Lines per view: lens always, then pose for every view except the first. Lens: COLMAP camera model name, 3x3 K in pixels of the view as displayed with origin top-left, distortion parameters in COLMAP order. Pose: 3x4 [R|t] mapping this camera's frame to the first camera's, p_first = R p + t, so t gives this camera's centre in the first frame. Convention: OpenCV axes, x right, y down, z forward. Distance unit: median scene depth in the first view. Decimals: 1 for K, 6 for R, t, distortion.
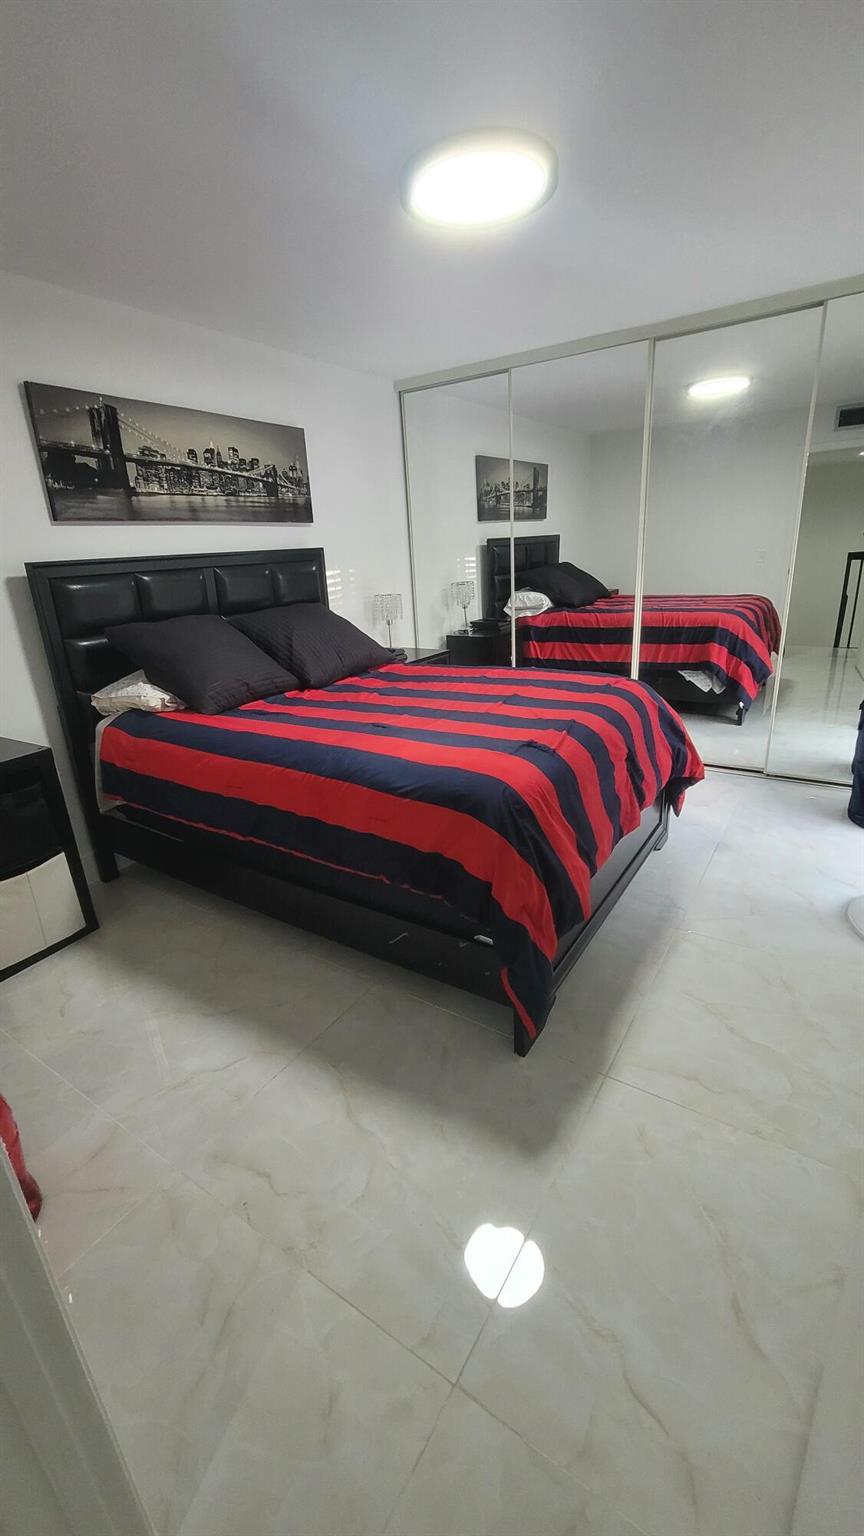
lens RADIAL K [[627.1, 0, 429.7], [0, 627.1, 768.9], [0, 0, 1]] dist [-0.003682, -0.000452]
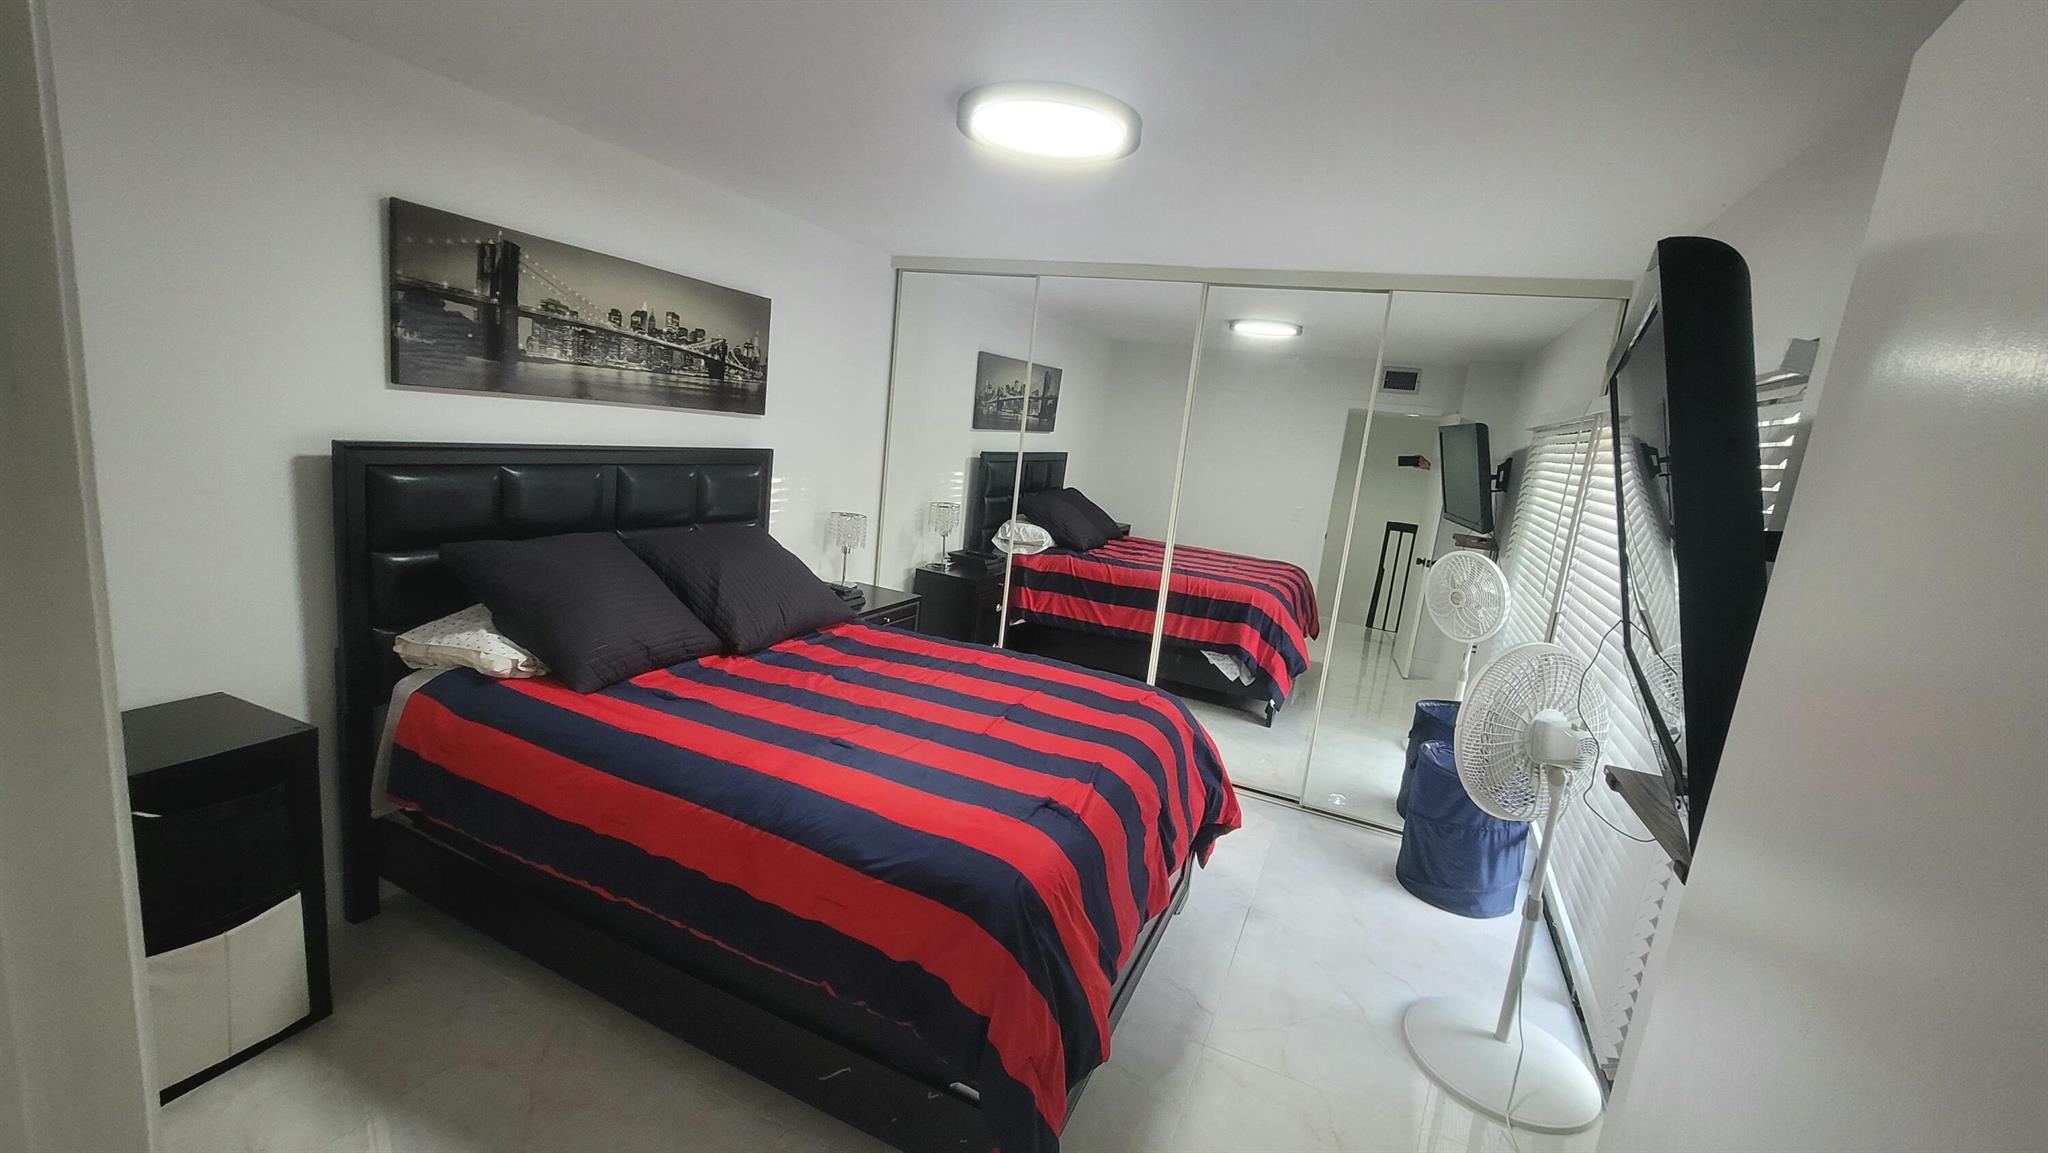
lens RADIAL K [[835.1, 0, 1027.1], [0, 835.1, 577.2], [0, 0, 1]] dist [-0.004144, 0.001496]
pose [[0.973849, 0.125636, 0.189297, -0.059167], [-0.095329, 0.982258, -0.161496, -0.094764], [-0.206229, 0.139227, 0.968548, -0.004901]]
